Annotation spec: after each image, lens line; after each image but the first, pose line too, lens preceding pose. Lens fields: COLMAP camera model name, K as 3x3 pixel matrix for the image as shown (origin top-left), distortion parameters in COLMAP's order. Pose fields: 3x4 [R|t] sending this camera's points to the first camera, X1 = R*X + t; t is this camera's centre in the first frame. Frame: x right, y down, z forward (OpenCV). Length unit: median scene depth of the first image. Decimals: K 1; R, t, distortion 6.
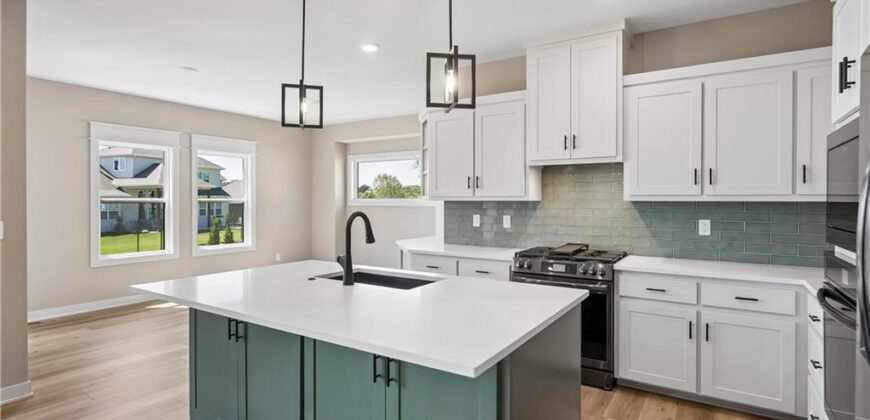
lens RADIAL K [[438.3, 0, 429.9], [0, 438.3, 209.3], [0, 0, 1]] dist [0.006451, -0.002458]
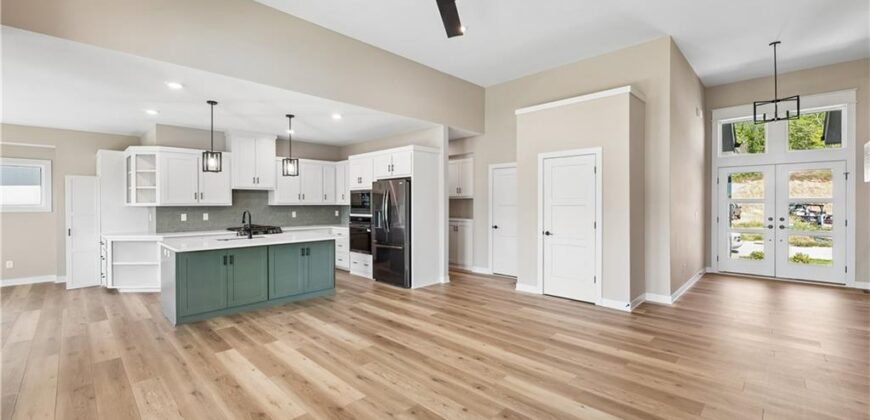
lens RADIAL K [[359.8, 0, 436.8], [0, 359.8, 207.5], [0, 0, 1]] dist [-0.008756, 0.003632]
pose [[0.191567, -0.015300, 0.981360, -1.113524], [0.025446, 0.999620, 0.010618, -0.002614], [-0.981150, 0.022937, 0.191883, -0.240896]]
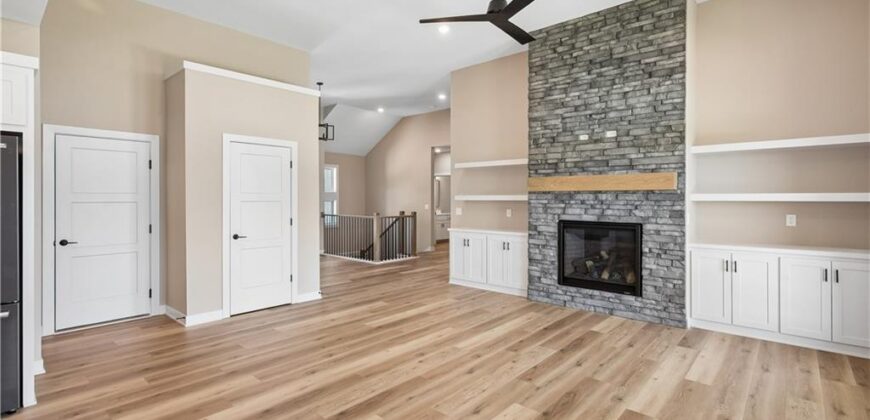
lens RADIAL K [[397.5, 0, 432.1], [0, 397.5, 201.1], [0, 0, 1]] dist [0.001603, 0.001165]
pose [[-0.988446, -0.003965, 0.151519, -0.527433], [-0.000197, 0.999690, 0.024878, -0.018393], [-0.151570, 0.024561, -0.988141, 0.613969]]
